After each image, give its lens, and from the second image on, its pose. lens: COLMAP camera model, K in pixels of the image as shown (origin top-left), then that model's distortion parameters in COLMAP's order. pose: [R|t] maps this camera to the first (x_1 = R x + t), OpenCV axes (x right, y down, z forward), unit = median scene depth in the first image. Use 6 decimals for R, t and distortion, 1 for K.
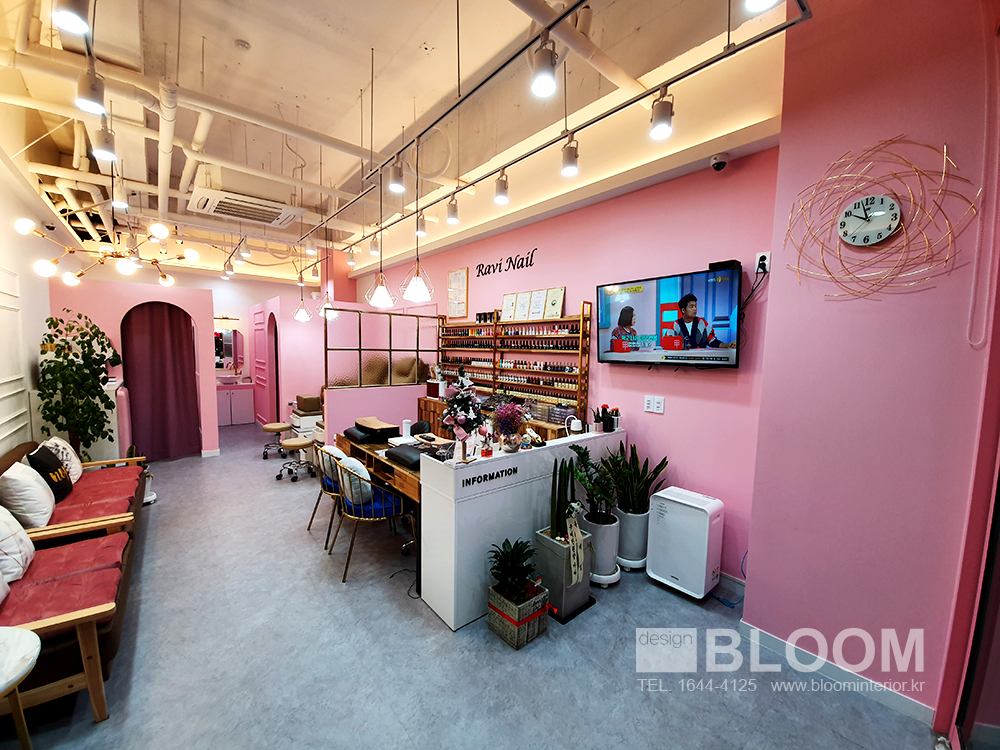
lens RADIAL K [[395.6, 0, 511.6], [0, 395.6, 380.6], [0, 0, 1]] dist [0.016355, -0.017129]
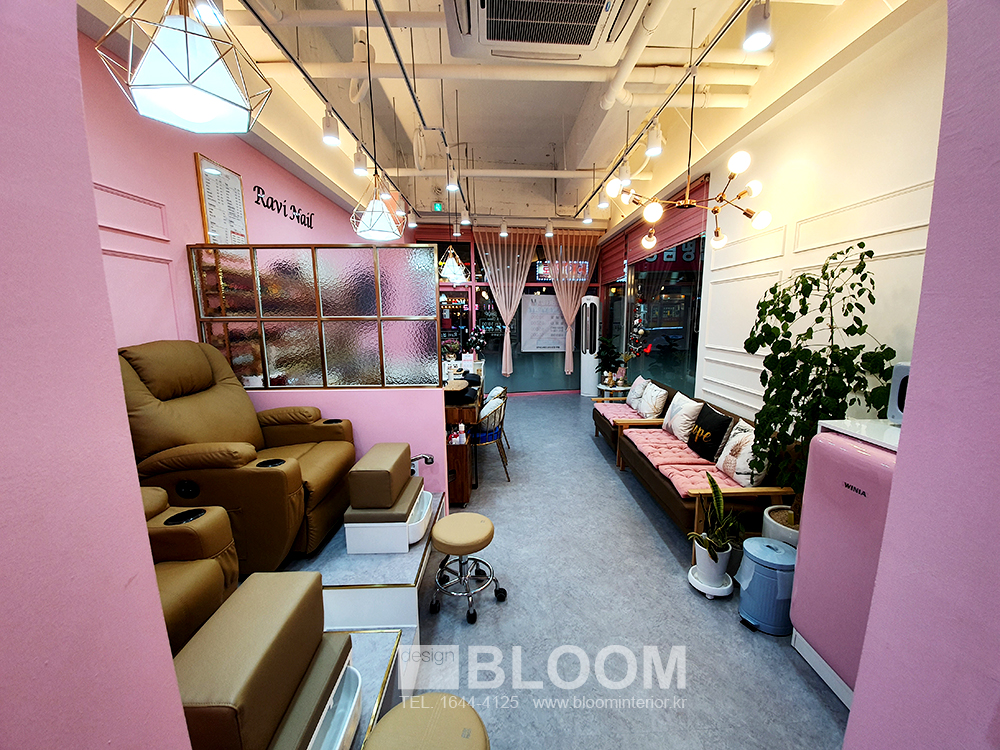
lens RADIAL K [[395.6, 0, 511.6], [0, 395.6, 380.6], [0, 0, 1]] dist [0.016355, -0.017129]
pose [[-0.772570, -0.118249, 0.623821, -0.948297], [0.043144, 0.970456, 0.237388, -0.128091], [-0.633462, 0.210313, -0.744644, 1.422906]]
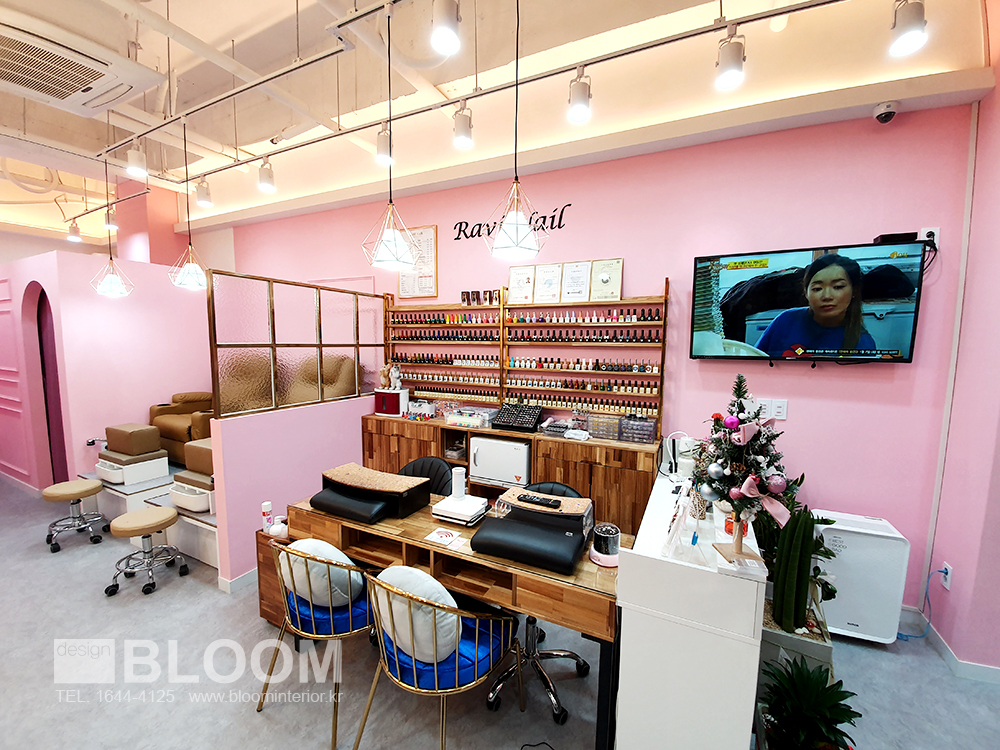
lens RADIAL K [[395.6, 0, 511.6], [0, 395.6, 380.6], [0, 0, 1]] dist [0.016355, -0.017129]
pose [[0.914280, -0.050611, 0.401910, -0.324397], [0.040986, 0.998630, 0.032516, -0.033660], [-0.403005, -0.013256, 0.915102, 0.343941]]
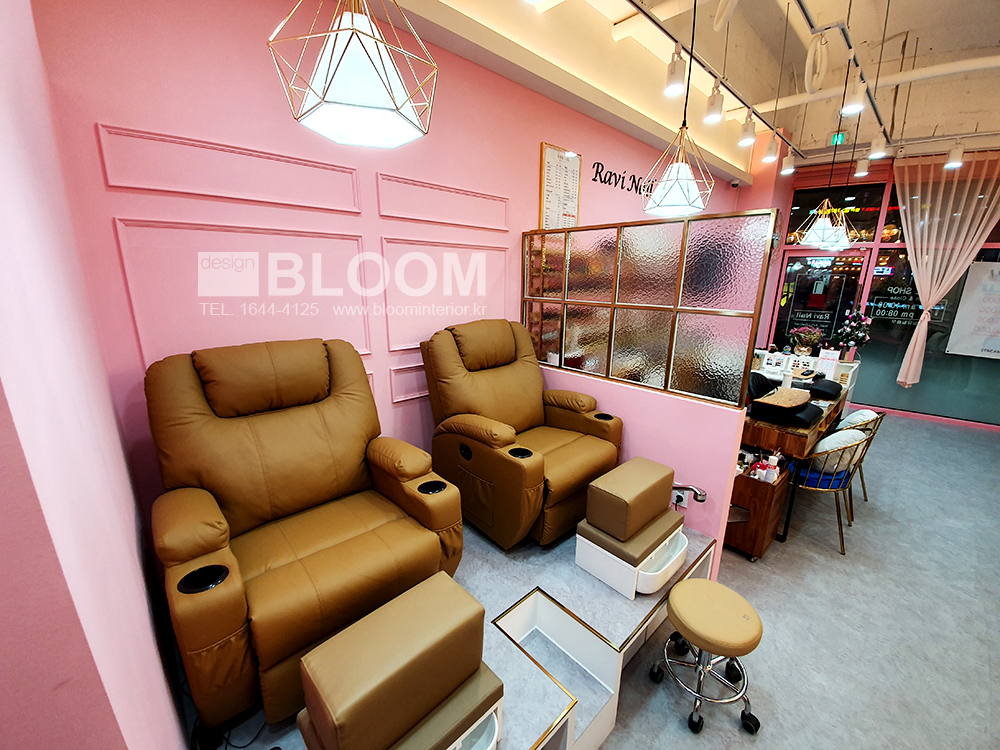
lens RADIAL K [[395.6, 0, 511.6], [0, 395.6, 380.6], [0, 0, 1]] dist [0.016355, -0.017129]
pose [[-0.043344, -0.278819, 0.959365, -0.897536], [0.068259, 0.957197, 0.281272, -0.153469], [-0.996726, 0.077677, -0.022457, 1.305760]]
